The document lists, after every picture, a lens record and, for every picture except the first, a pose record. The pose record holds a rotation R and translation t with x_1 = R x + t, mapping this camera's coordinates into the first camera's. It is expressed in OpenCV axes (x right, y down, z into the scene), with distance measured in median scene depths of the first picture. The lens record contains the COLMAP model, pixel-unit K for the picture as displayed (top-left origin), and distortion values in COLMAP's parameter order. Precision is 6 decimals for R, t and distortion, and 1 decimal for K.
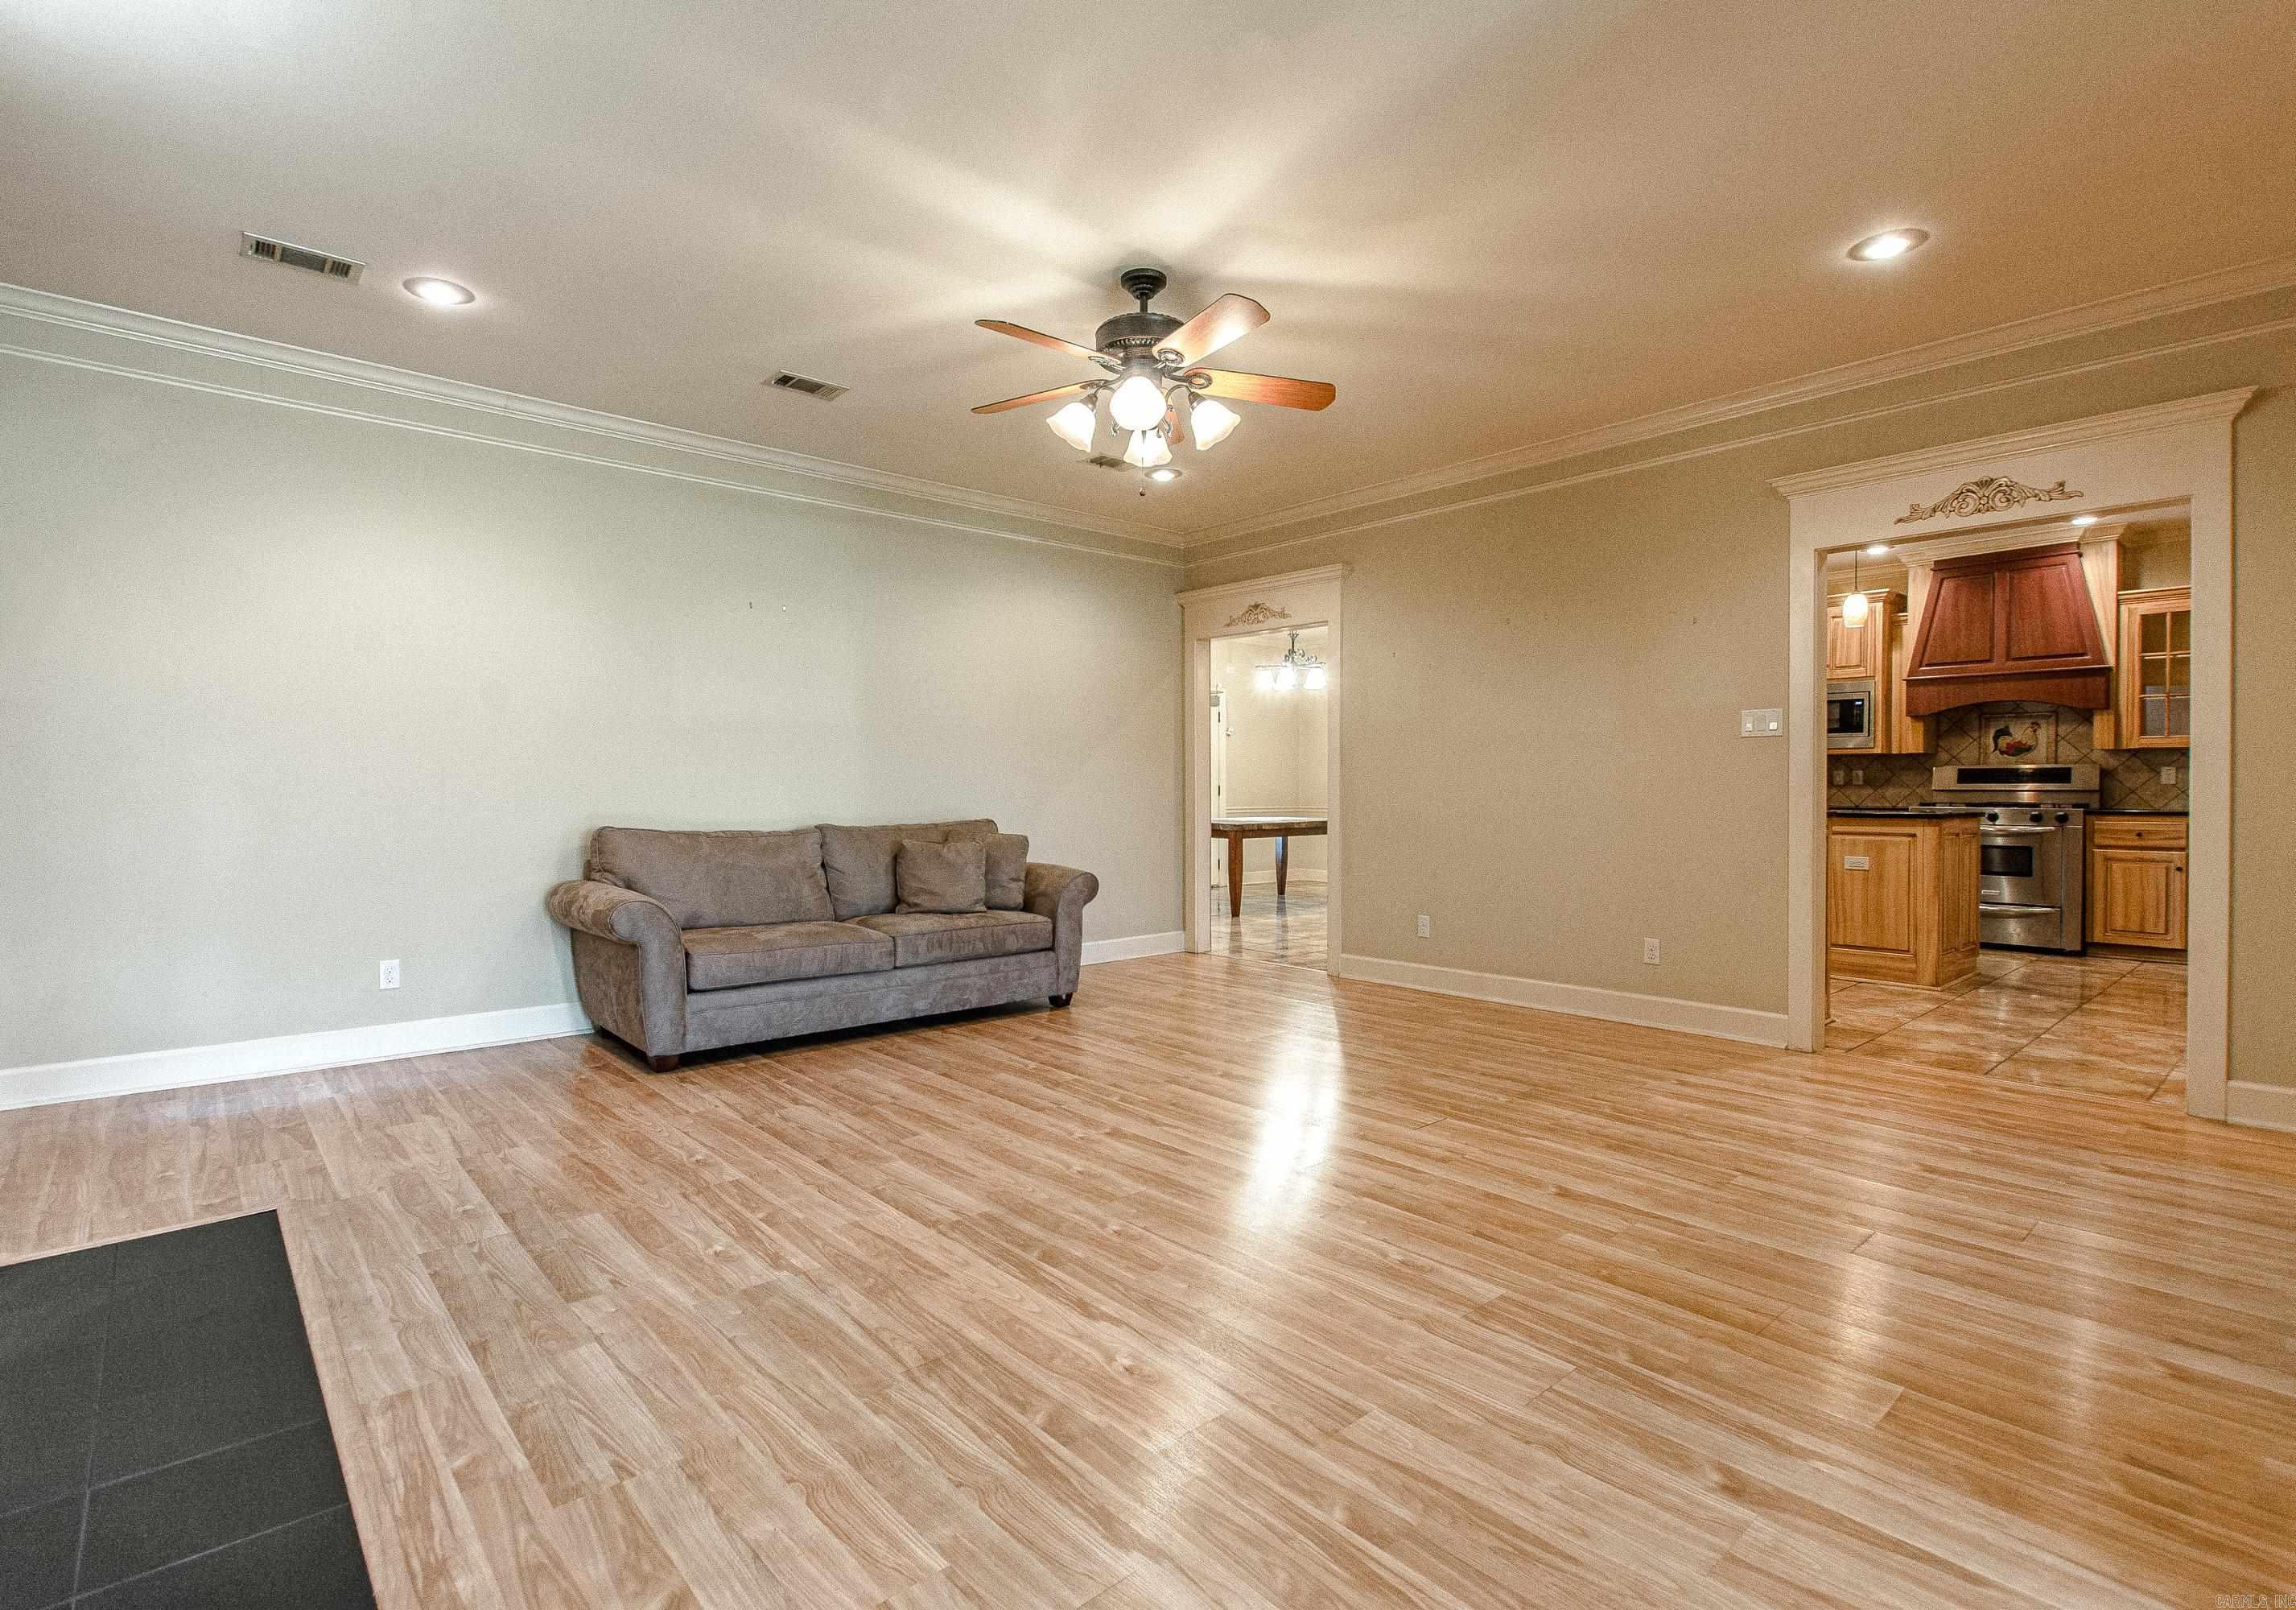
lens RADIAL K [[1112.1, 0, 1114.9], [0, 1112.1, 799.7], [0, 0, 1]] dist [-0.000028, -0.000317]
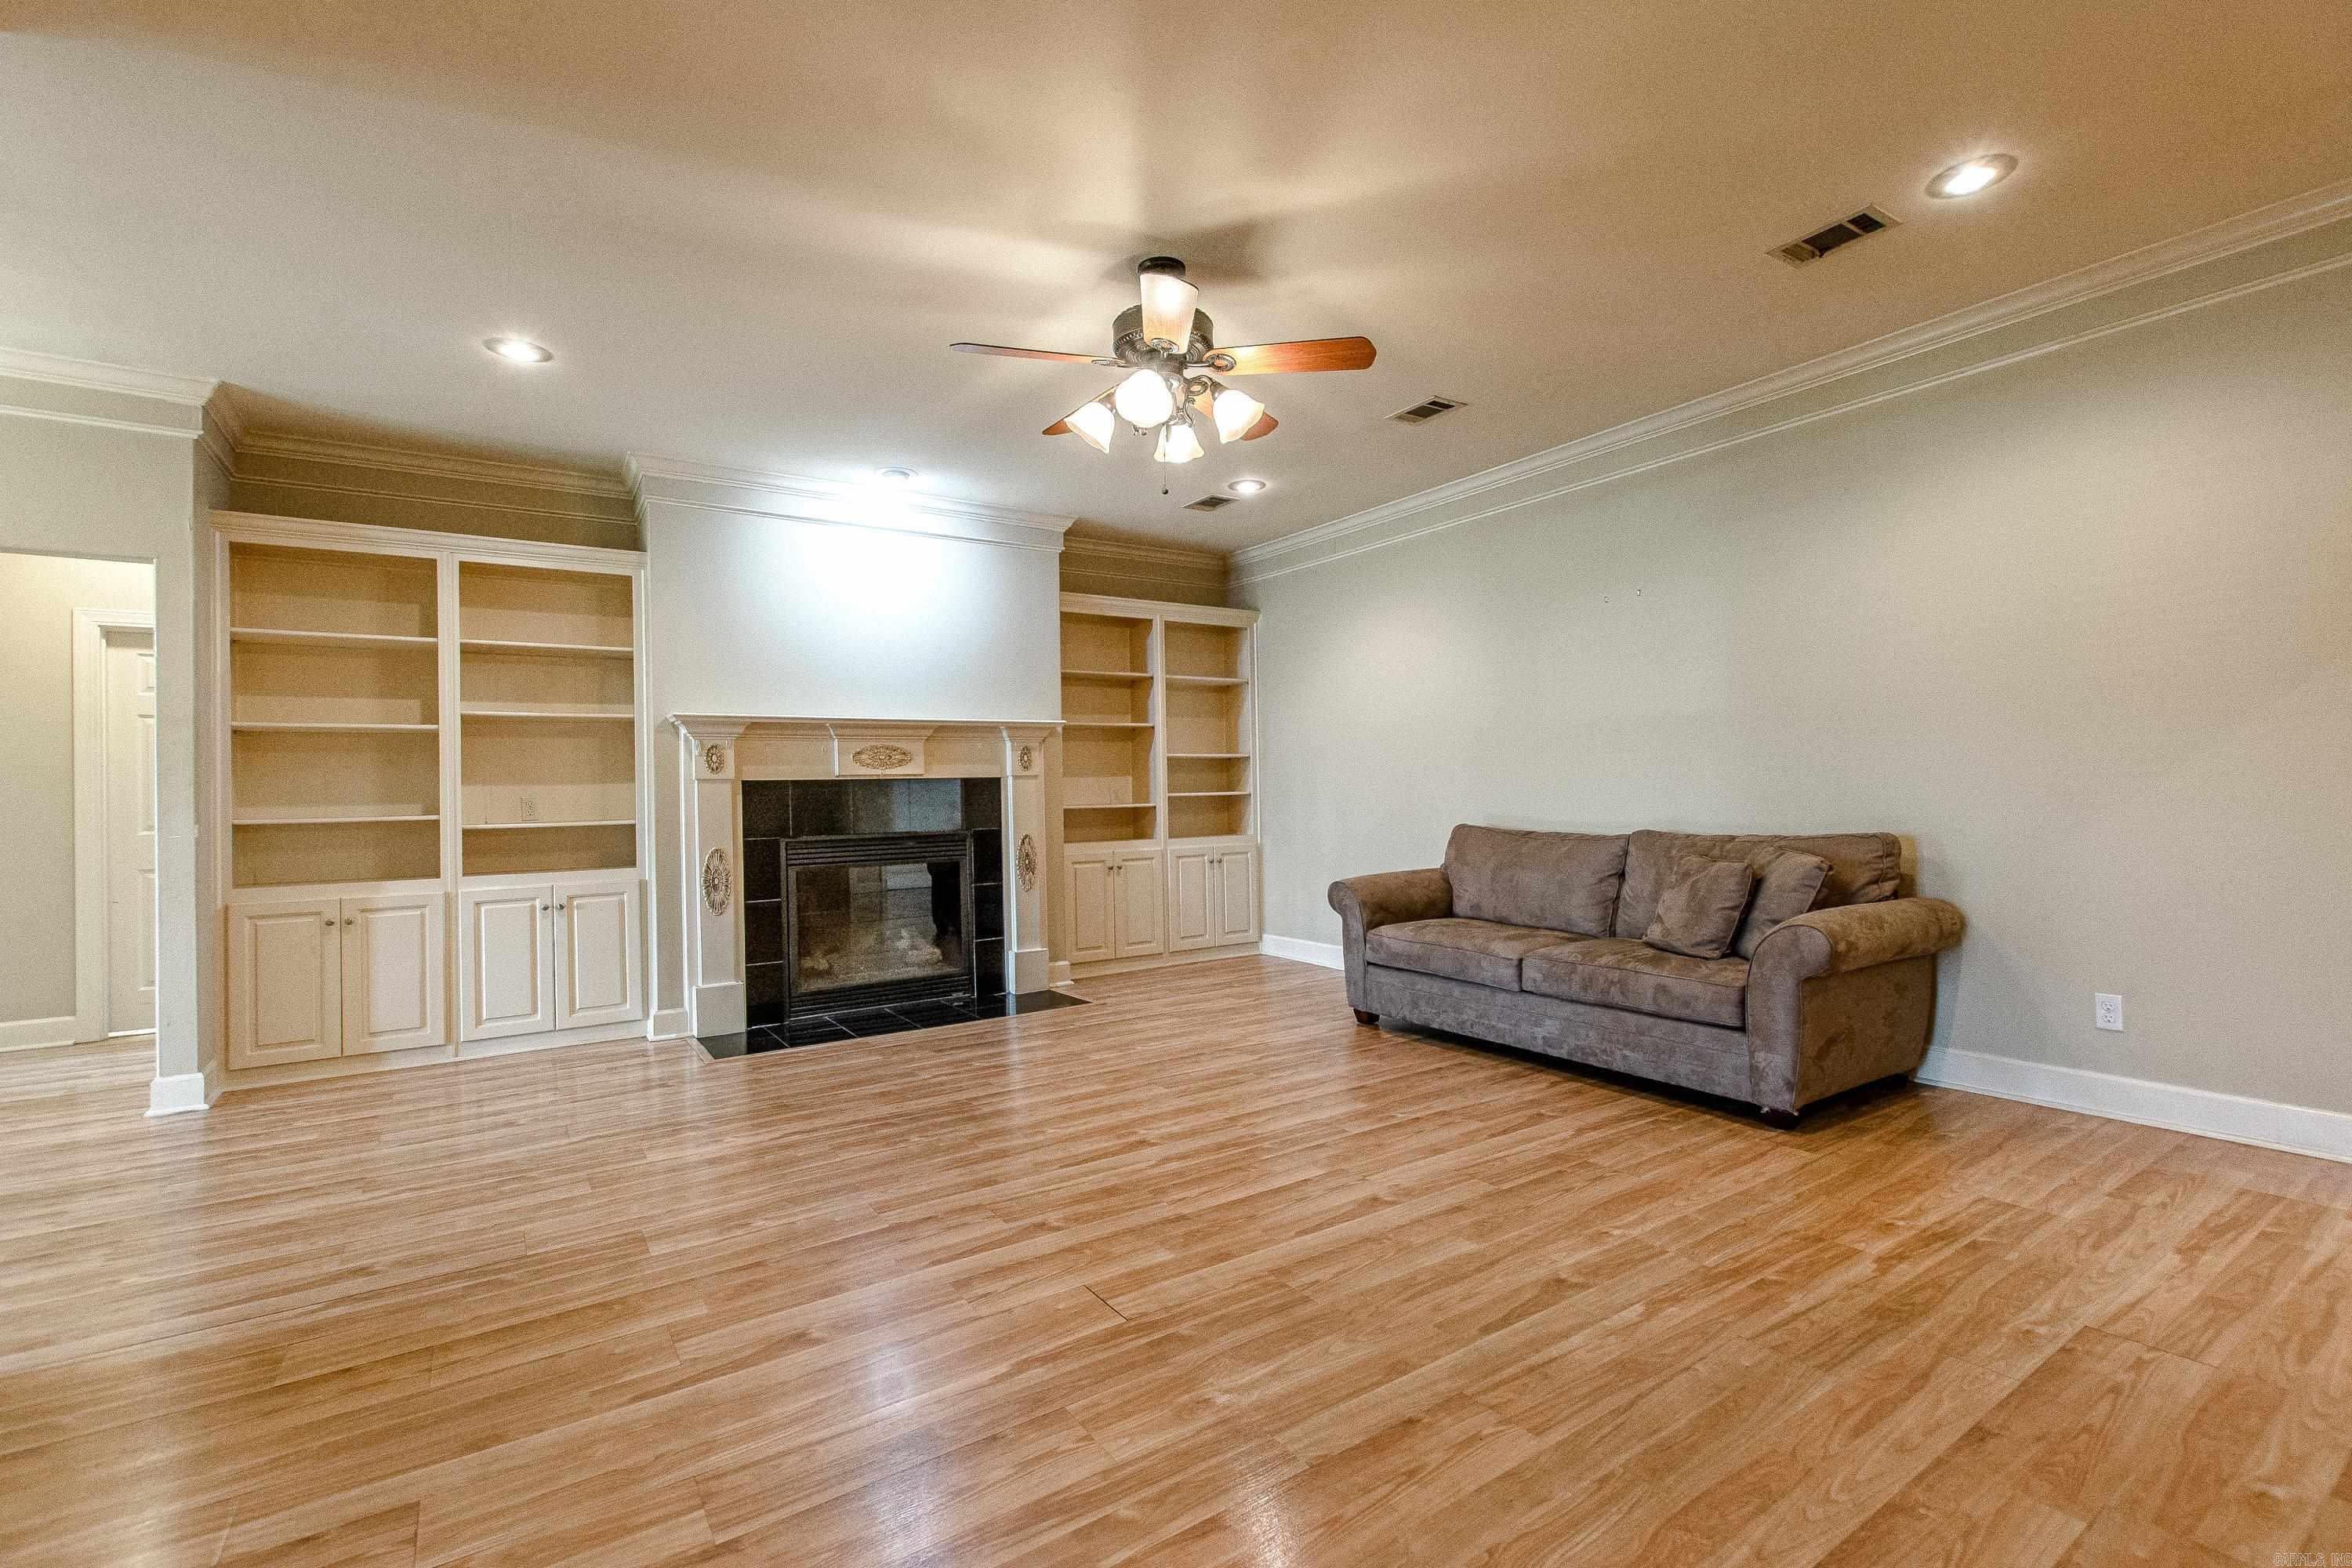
lens RADIAL K [[1024.3, 0, 1193.9], [0, 1024.3, 780.7], [0, 0, 1]] dist [-0.001028, 0.000111]
pose [[-0.110954, -0.011332, -0.993761, 0.996192], [0.007811, 0.999894, -0.012274, -0.016882], [0.993795, -0.009124, -0.110854, 1.250954]]
